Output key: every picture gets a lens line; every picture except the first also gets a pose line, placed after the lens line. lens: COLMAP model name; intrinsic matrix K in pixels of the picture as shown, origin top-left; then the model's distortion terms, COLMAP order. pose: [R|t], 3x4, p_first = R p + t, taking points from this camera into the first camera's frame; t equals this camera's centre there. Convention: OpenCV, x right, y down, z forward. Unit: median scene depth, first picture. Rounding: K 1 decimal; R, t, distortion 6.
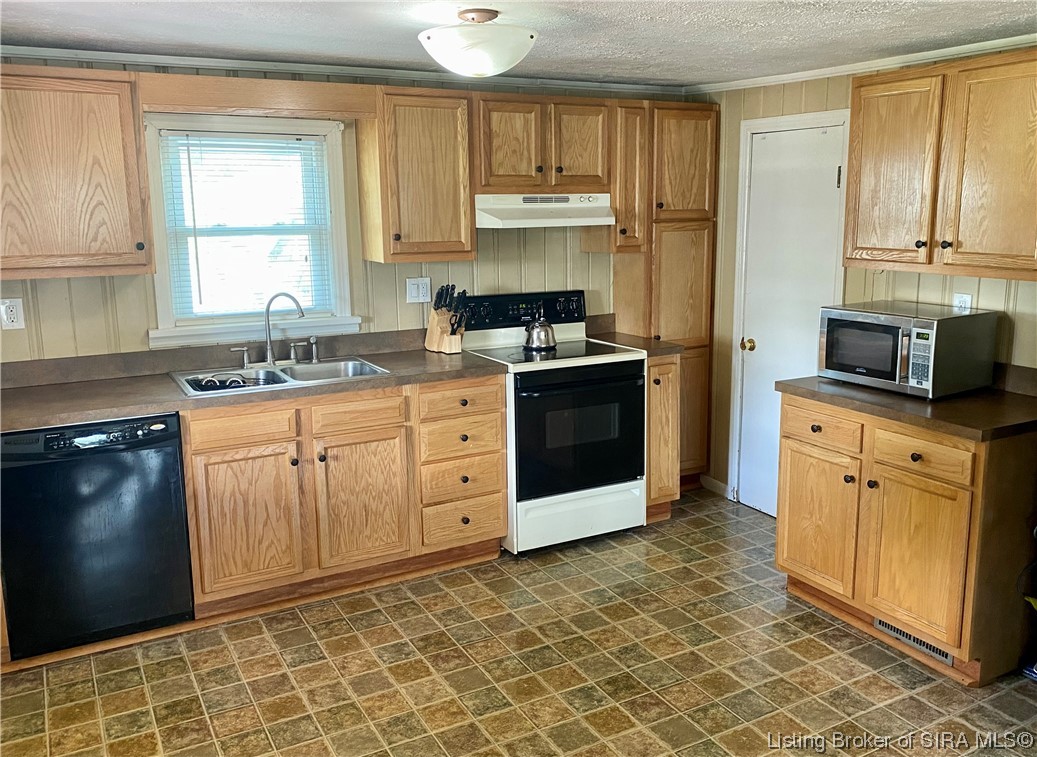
lens RADIAL K [[870.4, 0, 522.1], [0, 870.4, 376.4], [0, 0, 1]] dist [-0.015018, -0.044641]
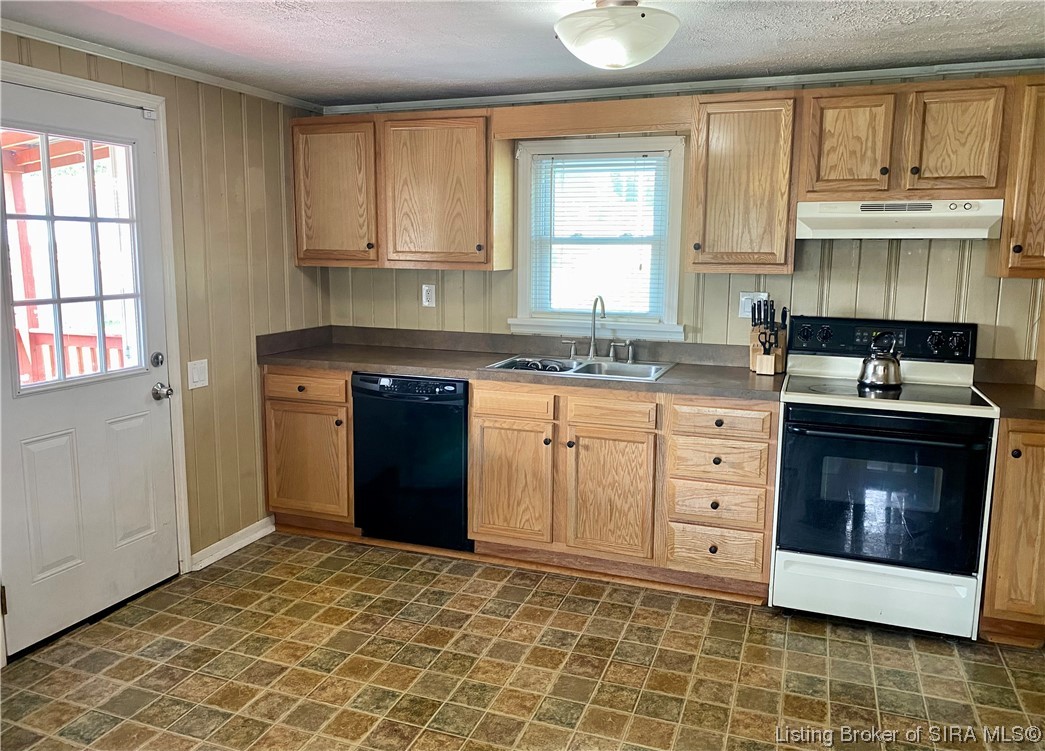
lens RADIAL K [[759.2, 0, 522.1], [0, 759.2, 369.6], [0, 0, 1]] dist [-0.006626, -0.012828]
pose [[0.635822, 0.136450, -0.759679, 0.383430], [-0.156787, 0.986562, 0.045976, -0.028934], [0.755744, 0.089875, 0.648671, 0.283795]]
